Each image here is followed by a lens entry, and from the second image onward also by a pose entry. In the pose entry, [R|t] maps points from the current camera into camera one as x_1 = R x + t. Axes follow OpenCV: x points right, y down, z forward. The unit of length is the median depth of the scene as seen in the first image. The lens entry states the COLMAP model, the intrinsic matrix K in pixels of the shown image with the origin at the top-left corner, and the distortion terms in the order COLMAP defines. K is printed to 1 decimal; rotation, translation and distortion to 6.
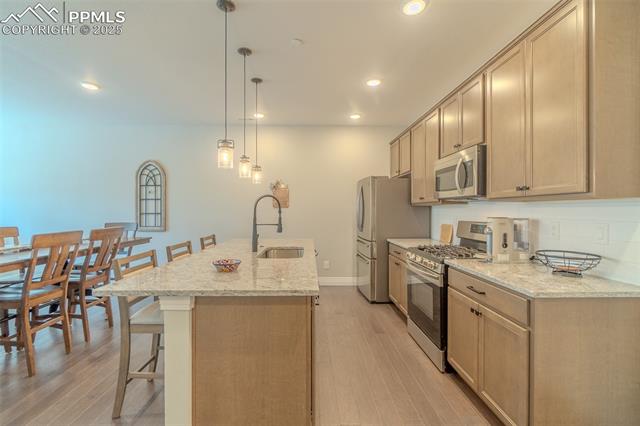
lens RADIAL K [[277.7, 0, 317.1], [0, 277.7, 210.7], [0, 0, 1]] dist [-0.001459, 0.000430]
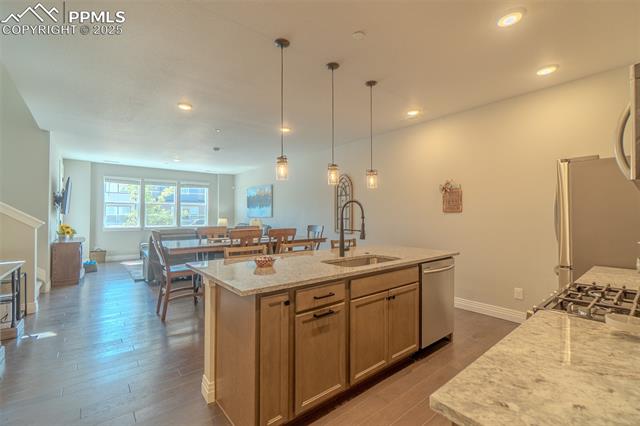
lens RADIAL K [[282.8, 0, 316.1], [0, 282.8, 209.8], [0, 0, 1]] dist [-0.001690, 0.000030]
pose [[0.610967, -0.018669, -0.791436, 0.298922], [0.000705, 0.999734, -0.023038, -0.000021], [0.791656, 0.013517, 0.610818, 0.161683]]
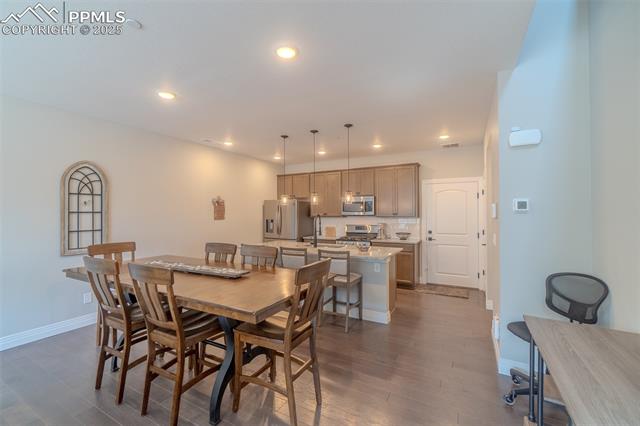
lens RADIAL K [[274.1, 0, 315.6], [0, 274.1, 211.3], [0, 0, 1]] dist [-0.004974, 0.000109]
pose [[0.508379, 0.003369, 0.861127, -0.934538], [0.004684, 0.999967, -0.006678, -0.036587], [-0.861121, 0.007429, 0.508346, 0.073996]]
